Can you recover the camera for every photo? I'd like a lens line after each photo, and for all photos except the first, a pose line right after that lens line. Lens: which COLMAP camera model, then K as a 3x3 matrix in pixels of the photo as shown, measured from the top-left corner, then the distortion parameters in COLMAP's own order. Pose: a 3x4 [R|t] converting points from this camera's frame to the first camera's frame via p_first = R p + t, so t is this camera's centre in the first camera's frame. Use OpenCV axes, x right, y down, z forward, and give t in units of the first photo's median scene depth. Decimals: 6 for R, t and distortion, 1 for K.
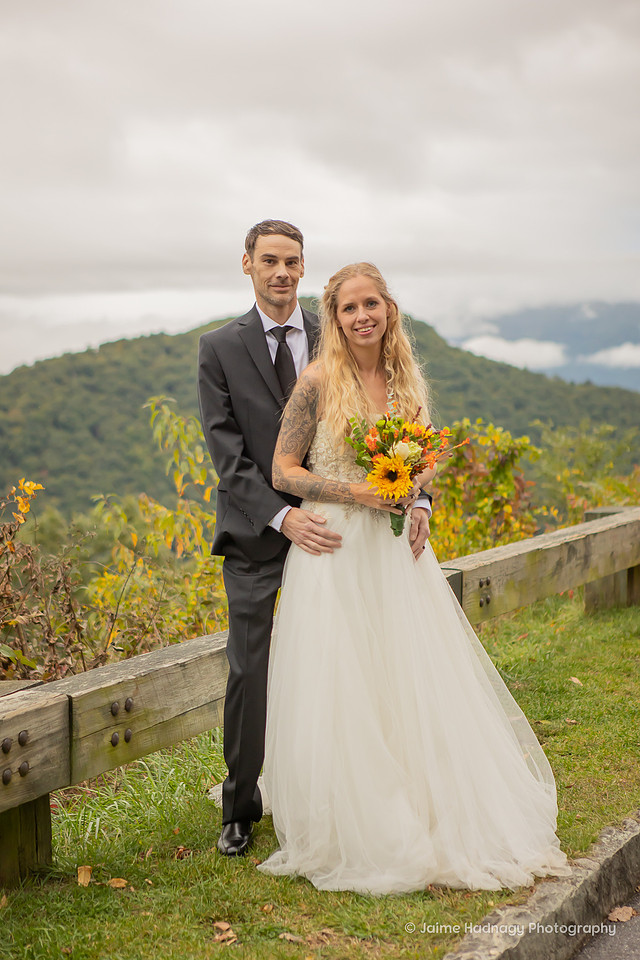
lens RADIAL K [[1935.9, 0, 320.0], [0, 1935.9, 480.0], [0, 0, 1]] dist [0.214867, 0.086155]
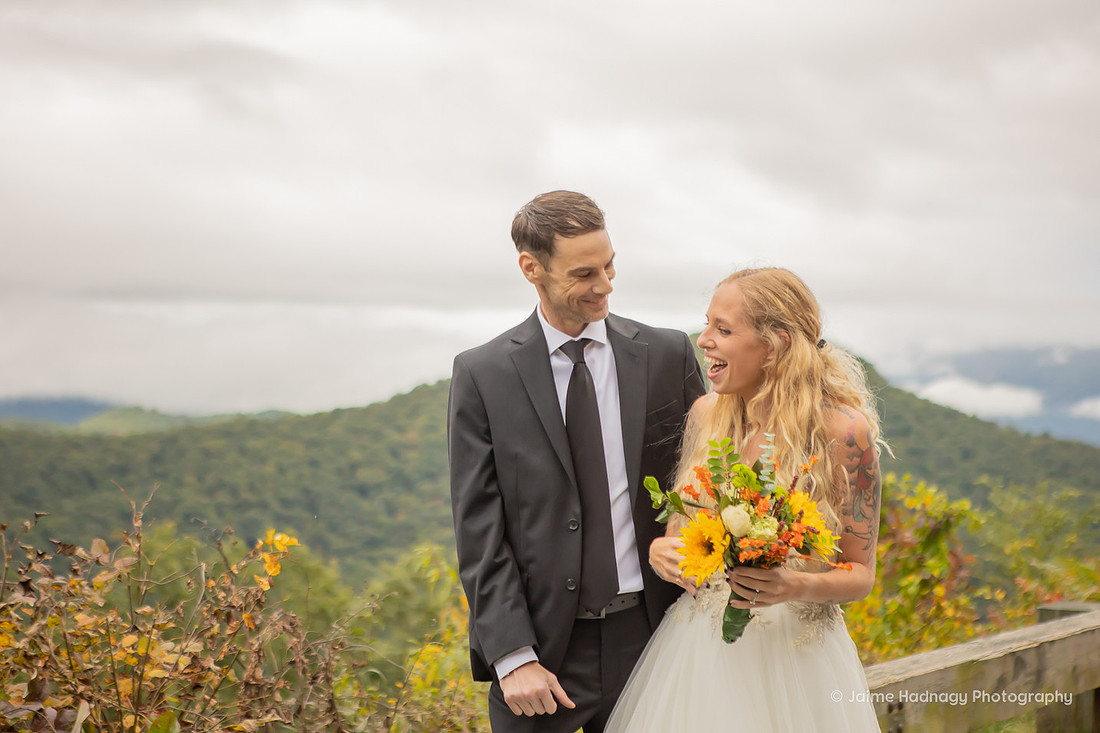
lens RADIAL K [[2092.1, 0, 553.3], [0, 2092.1, 346.8], [0, 0, 1]] dist [0.177452, -0.000677]
pose [[0.994469, 0.047208, -0.093822, 0.015751], [-0.054734, 0.995345, -0.079331, -0.007241], [0.089640, 0.084028, 0.992423, 0.118302]]
